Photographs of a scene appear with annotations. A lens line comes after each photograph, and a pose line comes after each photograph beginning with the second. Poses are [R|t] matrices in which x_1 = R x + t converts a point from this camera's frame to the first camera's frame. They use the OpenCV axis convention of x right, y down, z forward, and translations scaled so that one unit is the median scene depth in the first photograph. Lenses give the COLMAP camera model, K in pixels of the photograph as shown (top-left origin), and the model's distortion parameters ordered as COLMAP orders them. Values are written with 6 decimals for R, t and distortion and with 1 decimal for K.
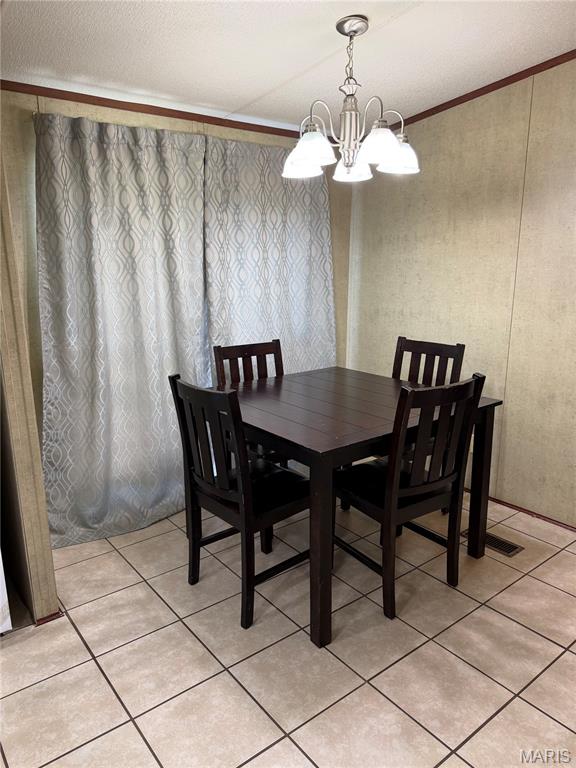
lens RADIAL K [[539.9, 0, 290.4], [0, 539.9, 396.2], [0, 0, 1]] dist [0.007875, 0.000217]
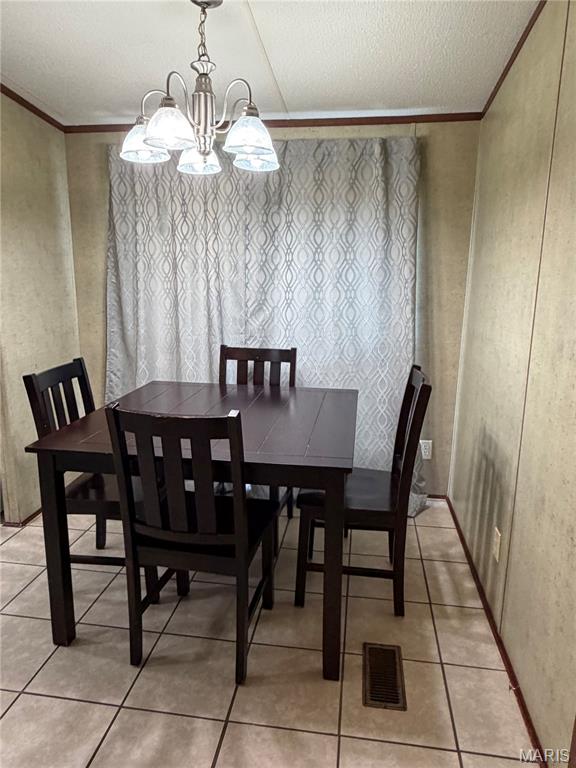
lens RADIAL K [[519.2, 0, 288.0], [0, 519.2, 384.0], [0, 0, 1]] dist [-0.021768, 0.000137]
pose [[0.689557, 0.169128, -0.704207, 0.691167], [-0.189615, 0.980593, 0.049837, -0.099420], [0.698969, 0.099163, 0.708244, 0.428414]]
